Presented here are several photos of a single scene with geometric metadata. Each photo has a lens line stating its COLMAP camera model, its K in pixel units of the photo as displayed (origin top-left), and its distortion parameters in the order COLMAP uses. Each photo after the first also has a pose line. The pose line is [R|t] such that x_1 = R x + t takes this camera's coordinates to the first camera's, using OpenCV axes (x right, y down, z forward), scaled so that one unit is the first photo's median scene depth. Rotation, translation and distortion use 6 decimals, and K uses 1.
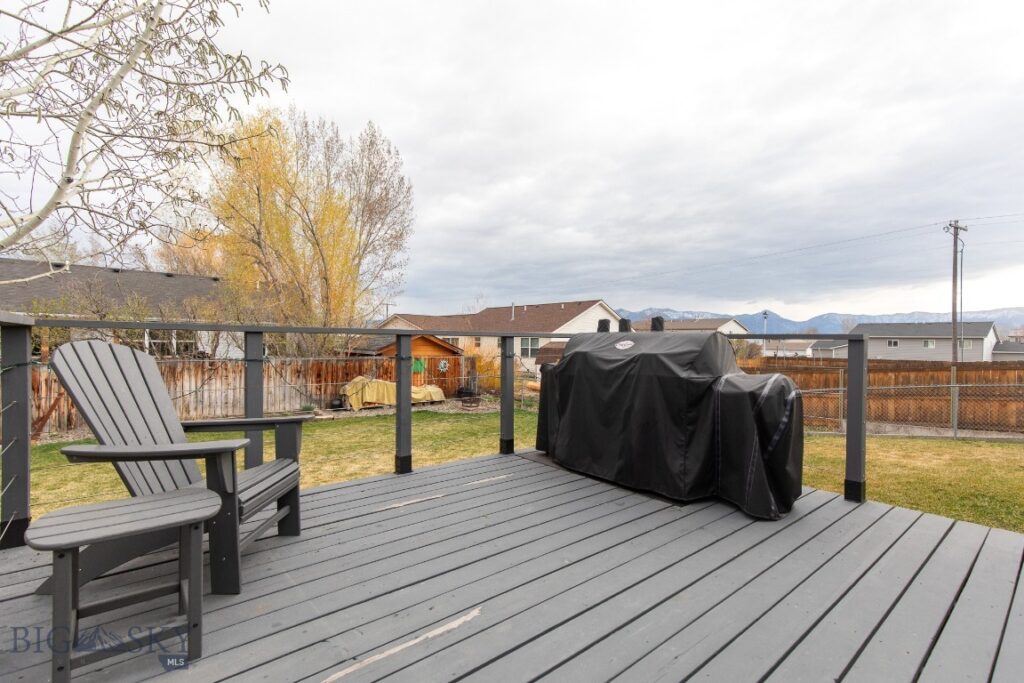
lens RADIAL K [[471.6, 0, 523.0], [0, 471.6, 342.6], [0, 0, 1]] dist [0.005575, 0.000456]
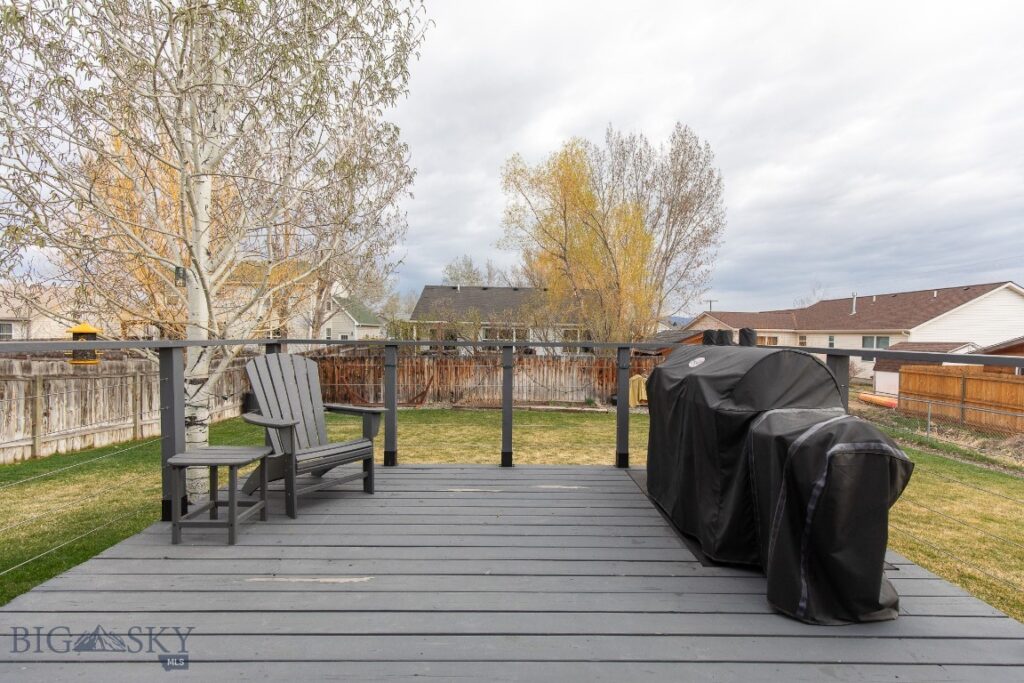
lens RADIAL K [[460.4, 0, 512.3], [0, 460.4, 344.5], [0, 0, 1]] dist [0.005515, 0.000654]
pose [[0.772043, 0.009557, -0.635499, 0.512612], [-0.003630, 0.999937, 0.010628, -0.036334], [0.635560, -0.005899, 0.772029, 0.157525]]
